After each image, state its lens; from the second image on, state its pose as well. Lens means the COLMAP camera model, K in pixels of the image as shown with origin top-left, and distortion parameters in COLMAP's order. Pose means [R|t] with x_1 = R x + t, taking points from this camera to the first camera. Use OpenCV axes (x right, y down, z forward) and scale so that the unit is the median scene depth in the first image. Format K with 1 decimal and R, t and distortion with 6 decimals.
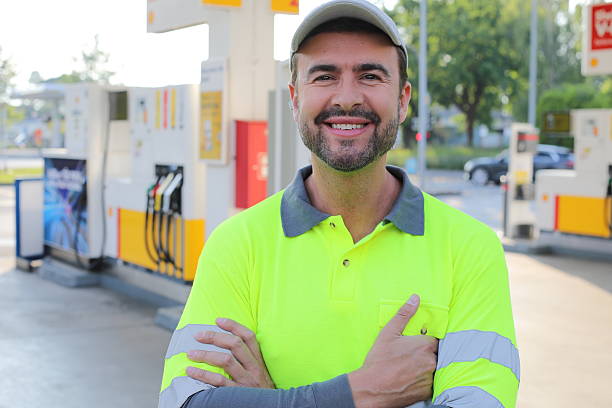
lens RADIAL K [[735.7, 0, 306.0], [0, 735.7, 204.0], [0, 0, 1]] dist [-0.012296, 0.002428]
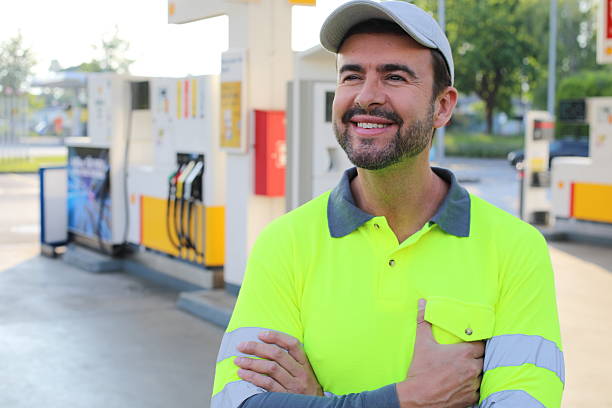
lens RADIAL K [[907.4, 0, 306.0], [0, 907.4, 204.0], [0, 0, 1]] dist [0.002515, -0.019906]
pose [[0.999218, -0.000179, -0.039537, 0.024776], [0.000444, 0.999978, 0.006693, 0.009025], [0.039535, -0.006706, 0.999196, -0.252795]]
